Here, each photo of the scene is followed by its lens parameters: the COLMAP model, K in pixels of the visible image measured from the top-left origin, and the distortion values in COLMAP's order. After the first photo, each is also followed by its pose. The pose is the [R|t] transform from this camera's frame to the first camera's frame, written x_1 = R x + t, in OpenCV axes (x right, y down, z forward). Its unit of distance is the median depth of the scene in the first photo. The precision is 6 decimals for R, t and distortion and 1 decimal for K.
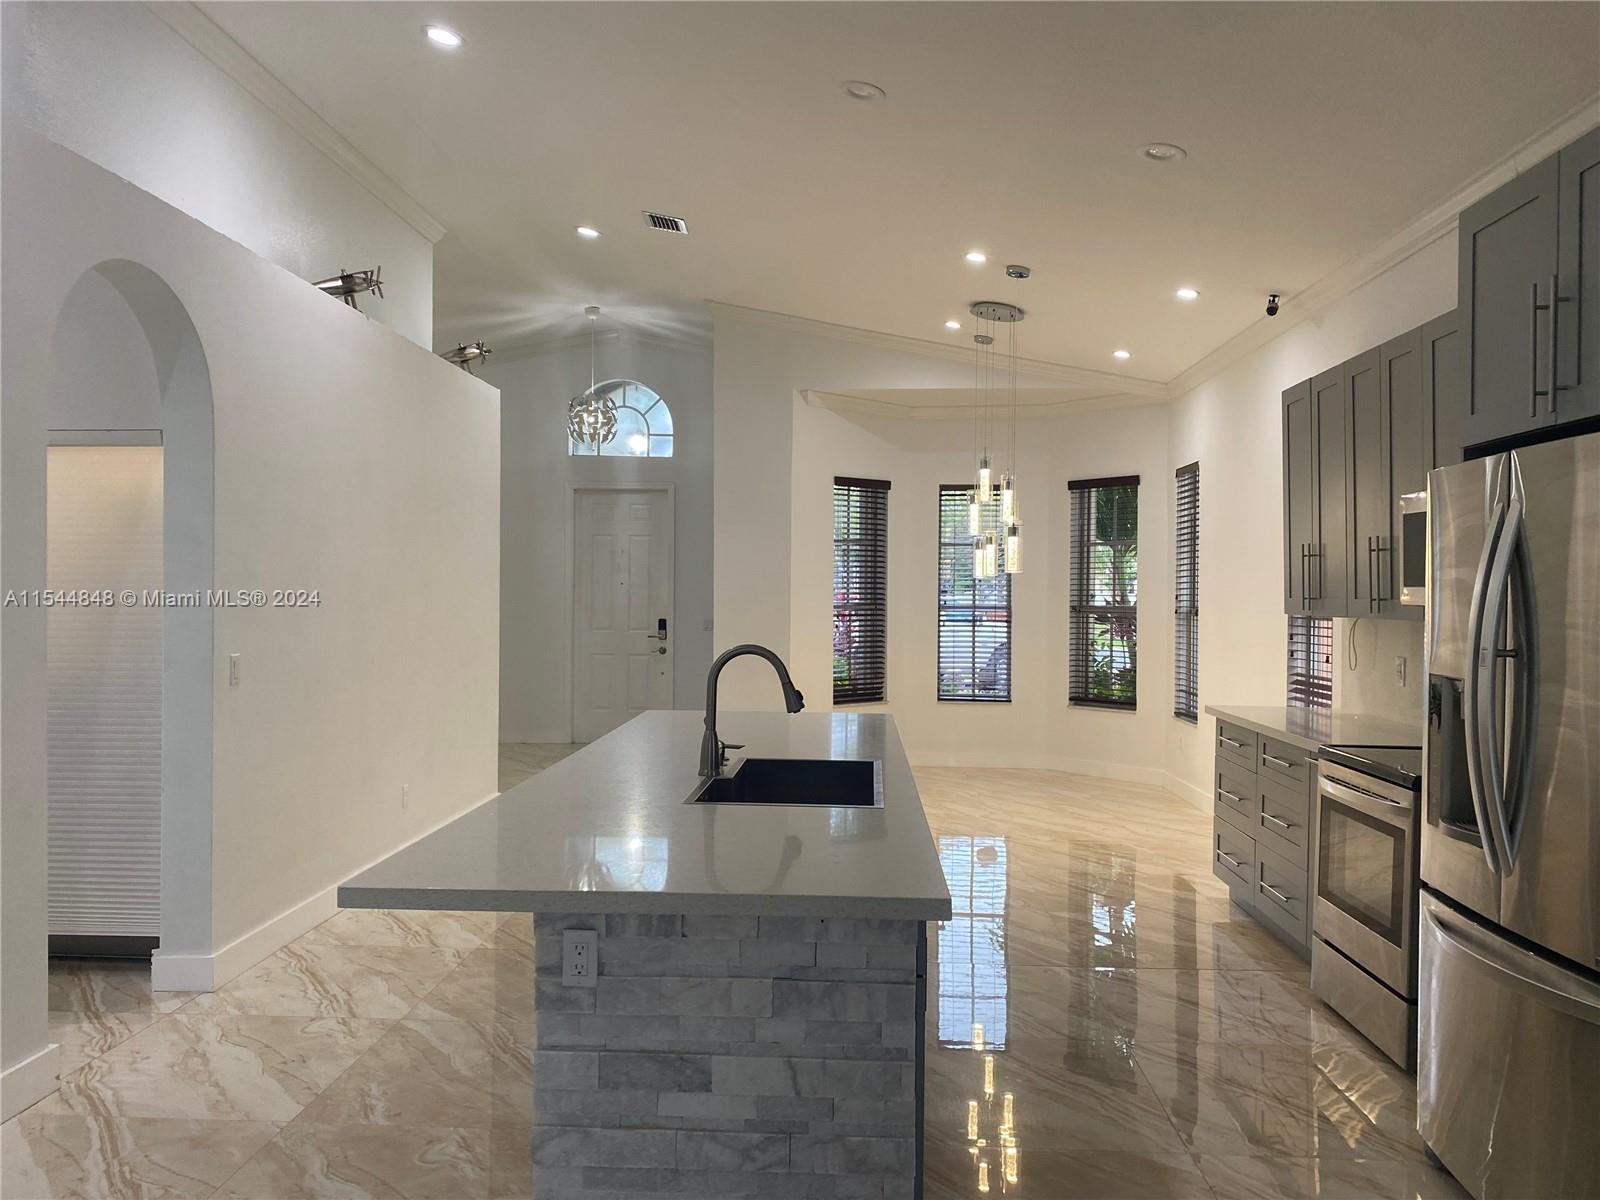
lens RADIAL K [[1202.4, 0, 736.1], [0, 1202.4, 602.0], [0, 0, 1]] dist [0.001124, 0.000238]
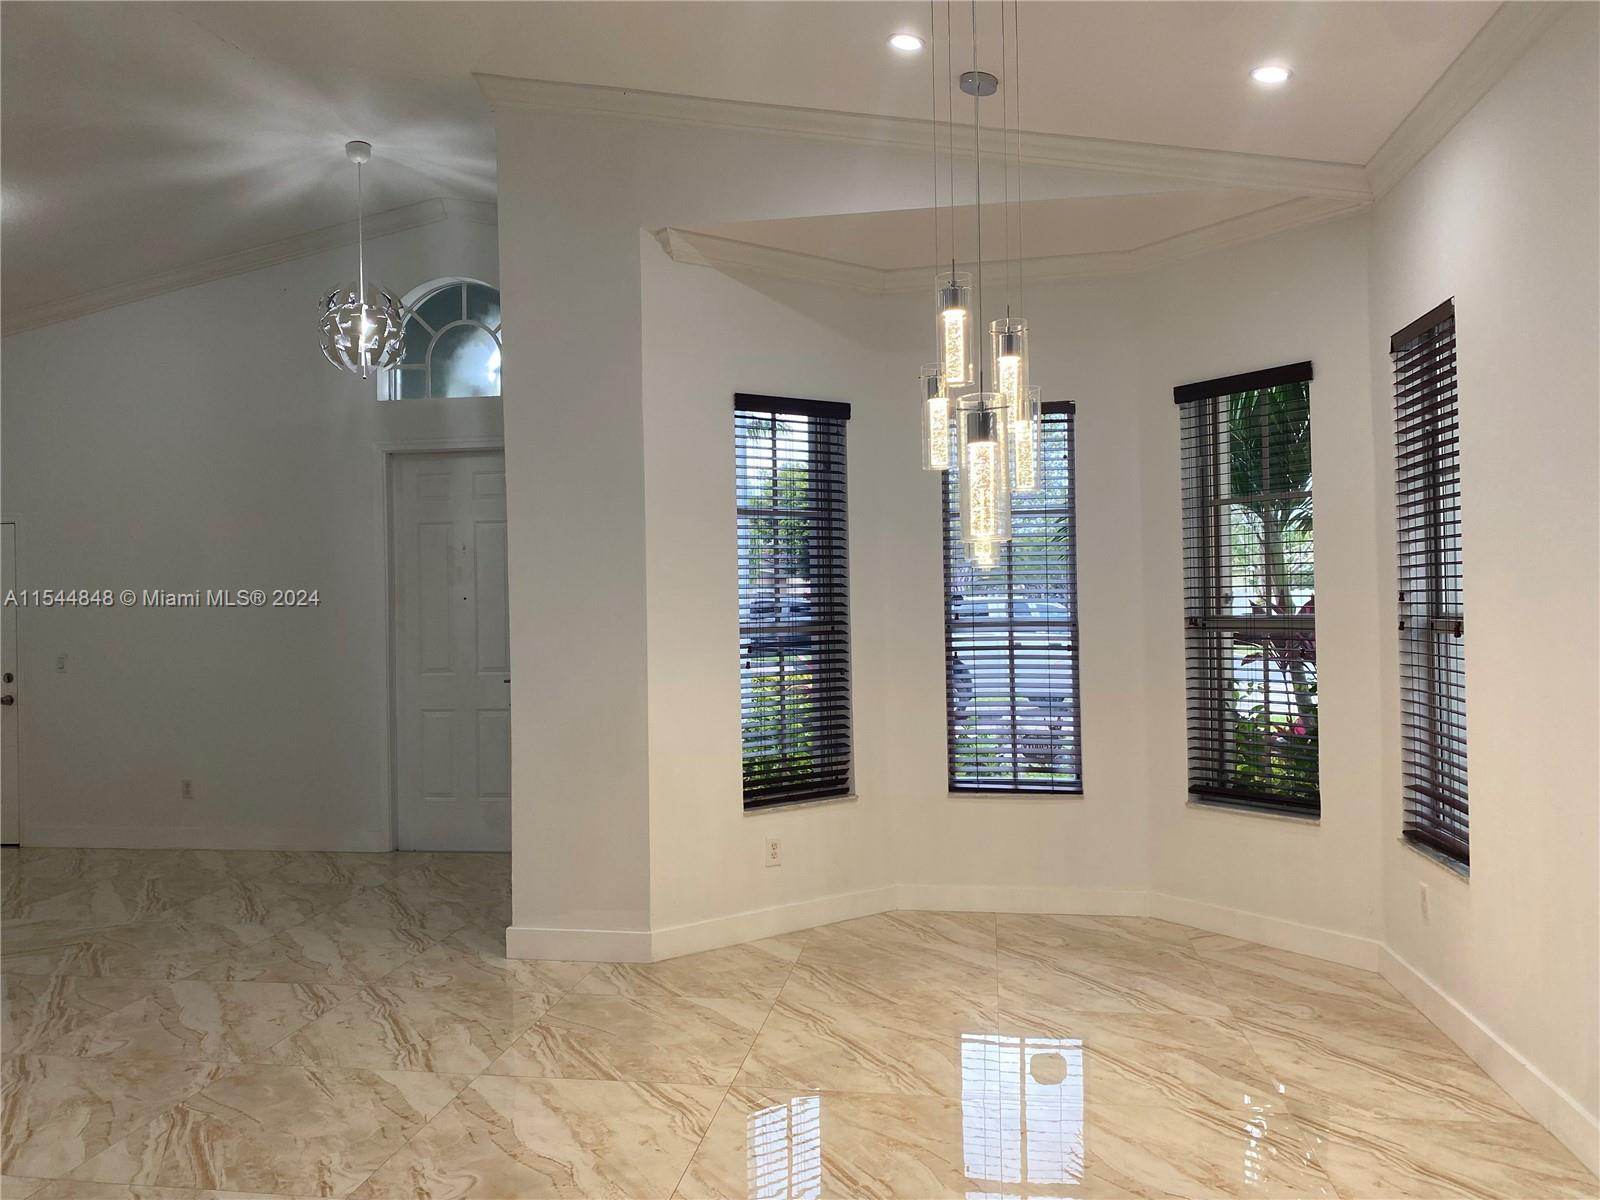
lens RADIAL K [[1218.1, 0, 755.9], [0, 1218.1, 596.3], [0, 0, 1]] dist [0.009053, -0.040623]
pose [[0.995939, -0.028308, -0.085464, 0.129474], [0.027102, 0.999517, -0.015236, -0.003060], [0.085854, 0.012857, 0.996225, 0.427607]]
